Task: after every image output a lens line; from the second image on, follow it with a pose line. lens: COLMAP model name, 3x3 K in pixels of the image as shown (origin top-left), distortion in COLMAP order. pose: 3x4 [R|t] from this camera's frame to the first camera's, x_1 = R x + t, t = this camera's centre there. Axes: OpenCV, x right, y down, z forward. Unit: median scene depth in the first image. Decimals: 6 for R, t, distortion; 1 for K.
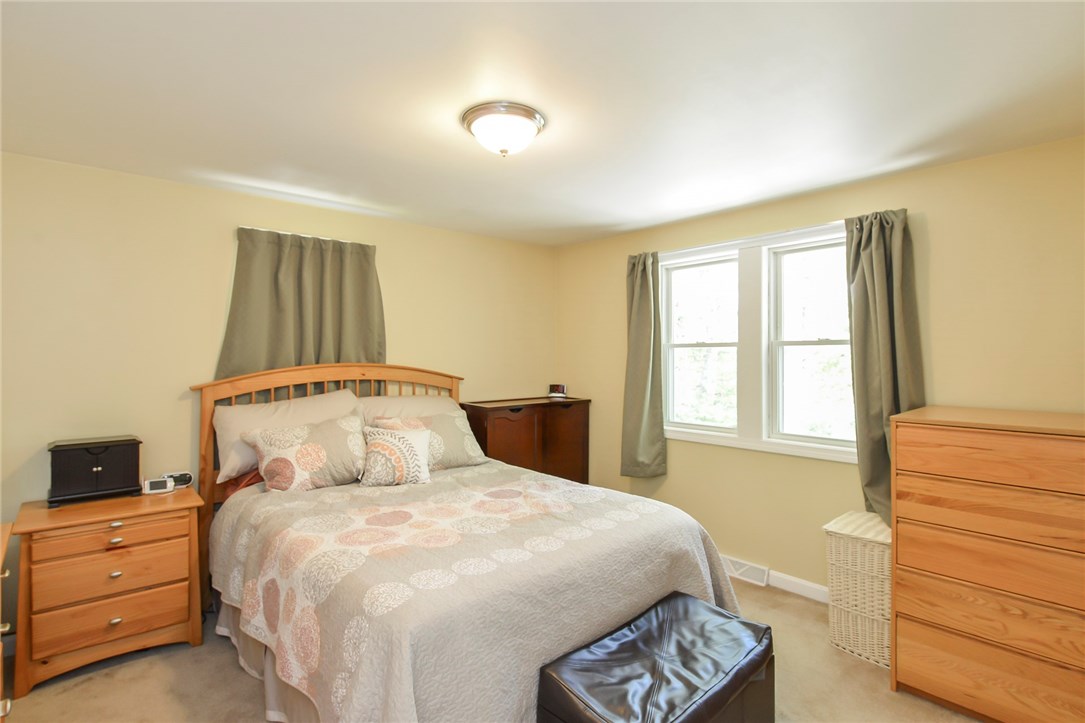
lens RADIAL K [[522.2, 0, 542.5], [0, 522.2, 361.5], [0, 0, 1]] dist [-0.012051, 0.000063]
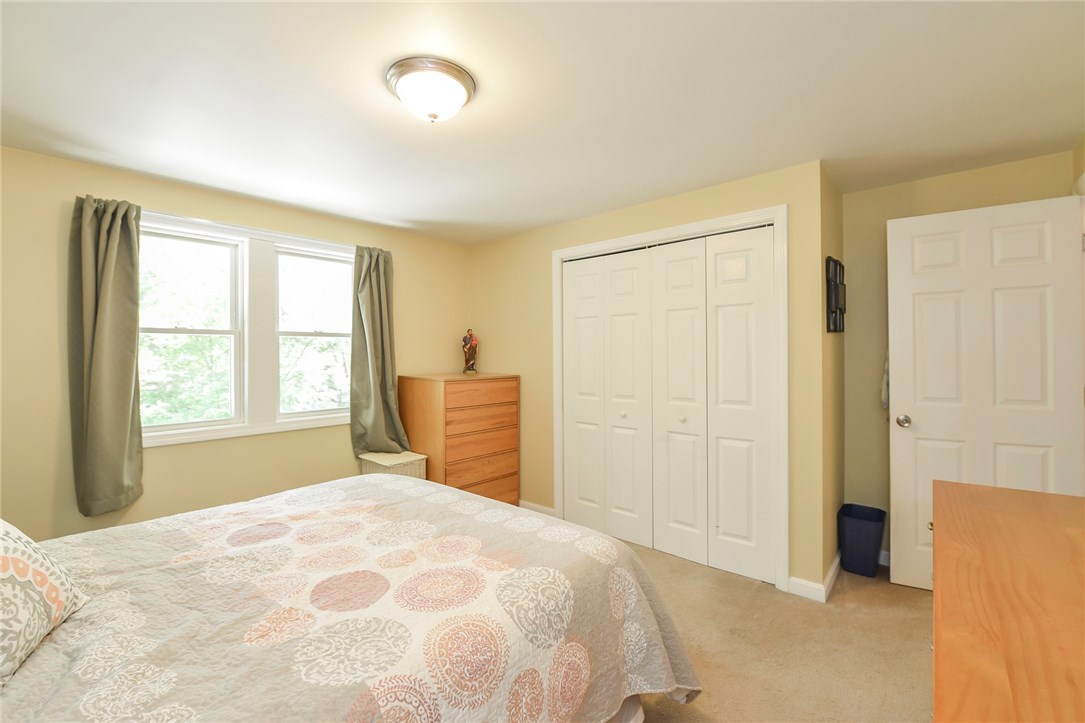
lens RADIAL K [[447.2, 0, 541.1], [0, 447.2, 353.8], [0, 0, 1]] dist [-0.015286, -0.000287]
pose [[-0.107018, 0.006075, 0.994239, -0.852345], [0.018510, 0.999820, -0.004117, 0.035953], [-0.994085, 0.017963, -0.107111, 0.854834]]
